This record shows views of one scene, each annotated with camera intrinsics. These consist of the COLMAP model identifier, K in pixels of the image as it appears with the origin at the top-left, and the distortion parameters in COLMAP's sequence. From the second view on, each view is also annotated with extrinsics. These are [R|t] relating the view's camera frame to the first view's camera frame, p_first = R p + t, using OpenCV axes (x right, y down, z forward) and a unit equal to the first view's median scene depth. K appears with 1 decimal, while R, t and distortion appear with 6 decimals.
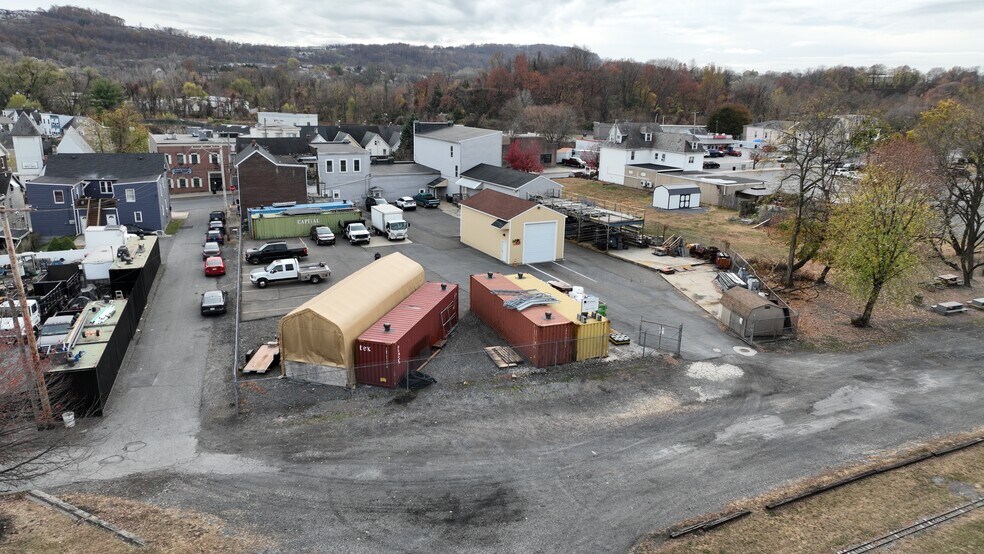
lens RADIAL K [[688.2, 0, 491.9], [0, 688.2, 275.7], [0, 0, 1]] dist [0.005396, 0.010044]
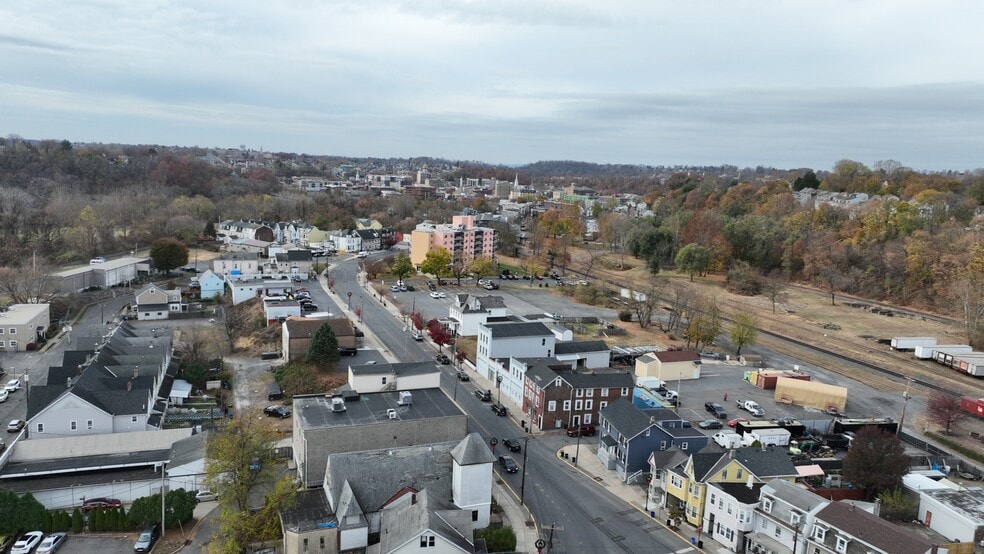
lens RADIAL K [[688.2, 0, 491.9], [0, 688.2, 278.4], [0, 0, 1]] dist [0.005396, 0.010044]
pose [[0.116636, -0.175457, 0.977553, -3.277598], [0.213064, 0.965776, 0.147922, -1.206353], [-0.970051, 0.191029, 0.150028, 1.813683]]
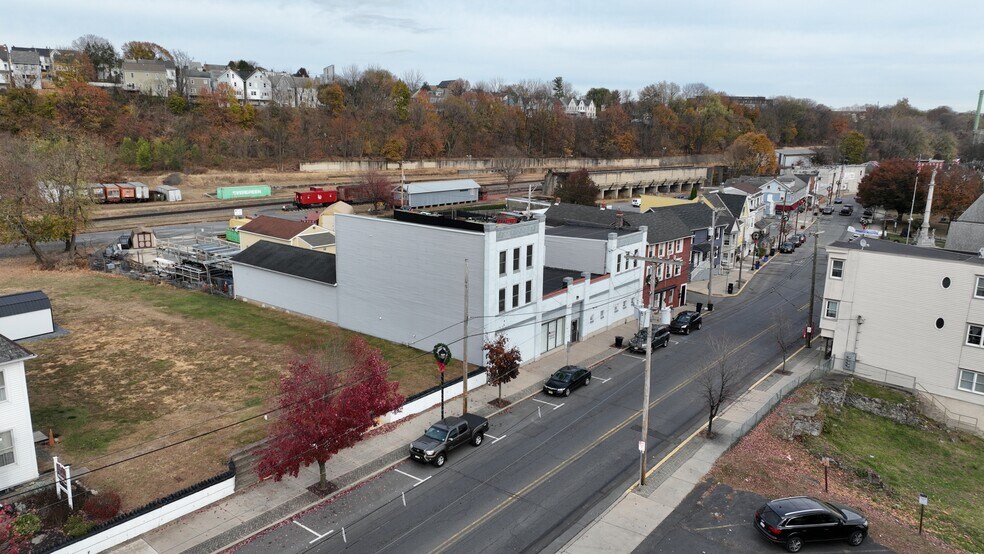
lens RADIAL K [[688.2, 0, 490.5], [0, 688.2, 277.7], [0, 0, 1]] dist [0.005396, 0.010044]
pose [[-0.924662, 0.042700, -0.378388, 0.239577], [-0.139505, 0.886620, 0.440958, -0.911462], [0.354315, 0.460524, -0.813866, 3.250208]]
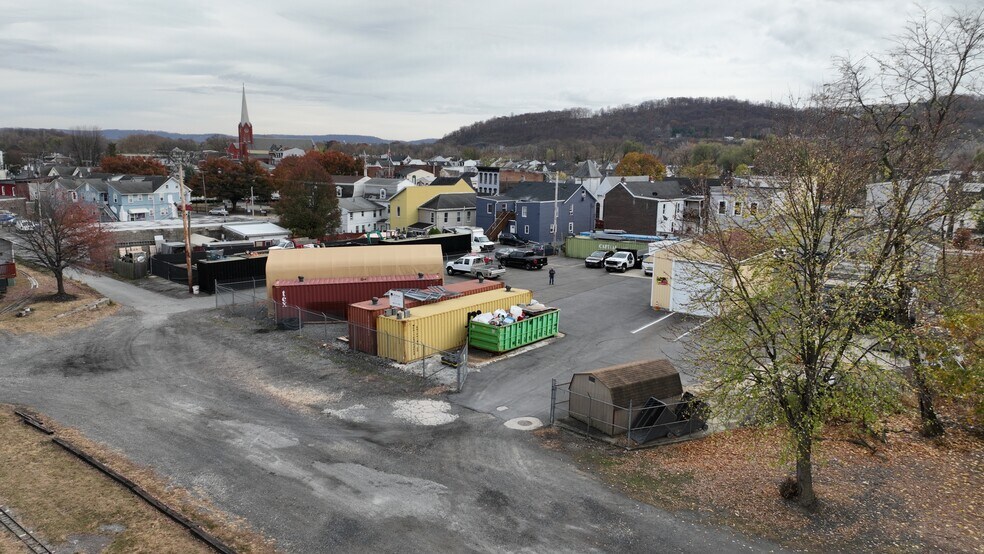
lens RADIAL K [[688.2, 0, 491.7], [0, 688.2, 275.6], [0, 0, 1]] dist [0.005396, 0.010044]
pose [[0.437037, 0.137285, -0.888905, 0.948463], [-0.244201, 0.969272, 0.029634, -0.042890], [0.865659, 0.204121, 0.457133, 0.653725]]
